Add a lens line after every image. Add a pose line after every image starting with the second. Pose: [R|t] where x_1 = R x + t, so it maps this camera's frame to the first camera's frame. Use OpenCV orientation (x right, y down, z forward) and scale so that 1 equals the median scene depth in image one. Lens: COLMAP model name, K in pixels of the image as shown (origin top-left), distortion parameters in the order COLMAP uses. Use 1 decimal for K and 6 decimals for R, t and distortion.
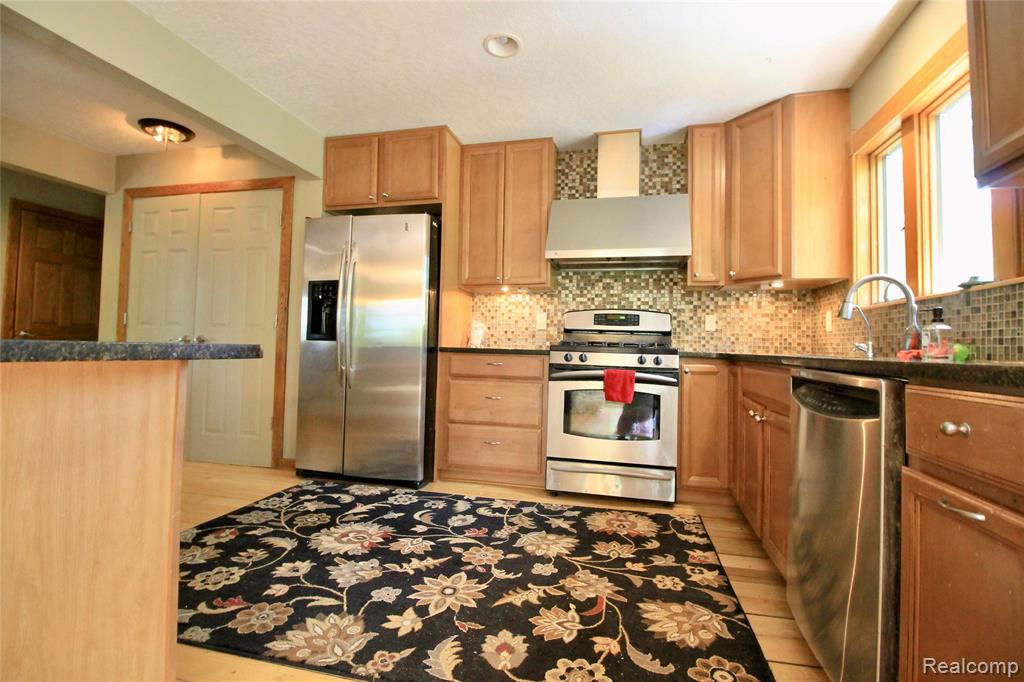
lens RADIAL K [[485.3, 0, 517.0], [0, 485.3, 330.9], [0, 0, 1]] dist [-0.000944, -0.000484]
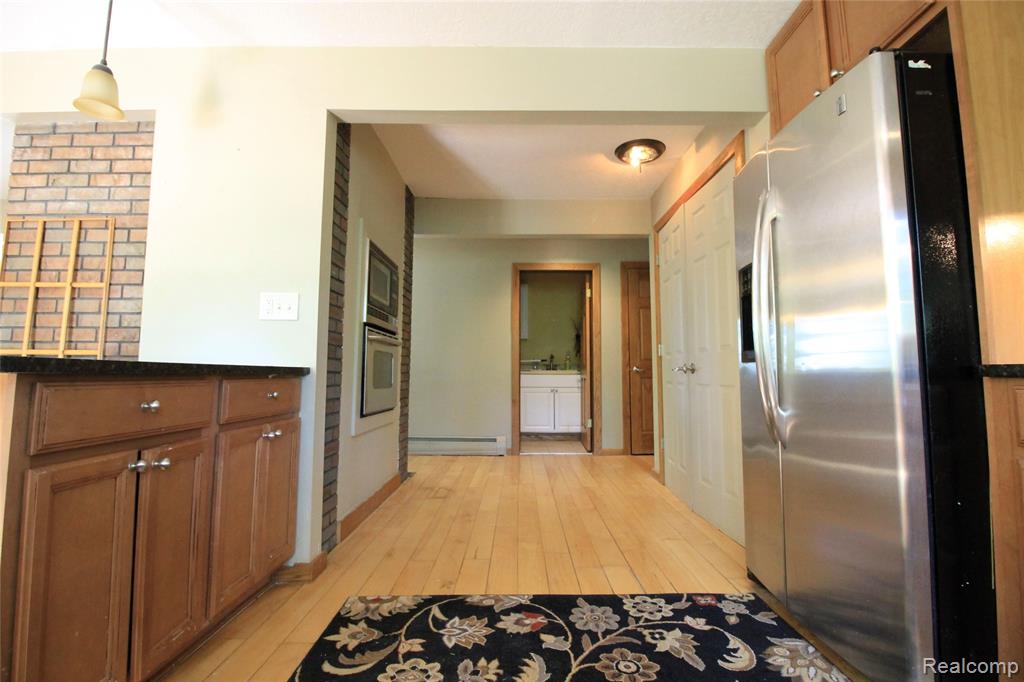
lens RADIAL K [[485.3, 0, 517.0], [0, 485.3, 330.9], [0, 0, 1]] dist [-0.000944, -0.000484]
pose [[0.235998, -0.107630, -0.965775, 0.111824], [0.036588, 0.994127, -0.101849, 0.030797], [0.971064, -0.011300, 0.238550, 0.535310]]
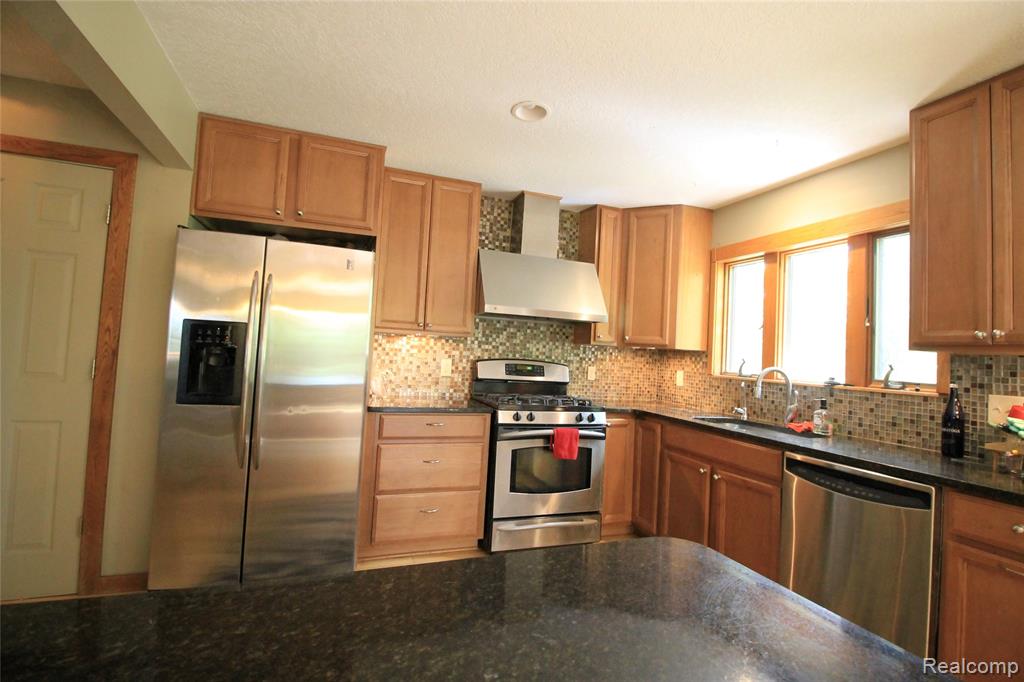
lens RADIAL K [[485.3, 0, 517.0], [0, 485.3, 330.9], [0, 0, 1]] dist [-0.000944, -0.000484]
pose [[0.822949, 0.046840, 0.566181, -0.413056], [-0.054510, 0.998508, -0.003375, -0.104810], [-0.565494, -0.028085, 0.824274, 0.147721]]
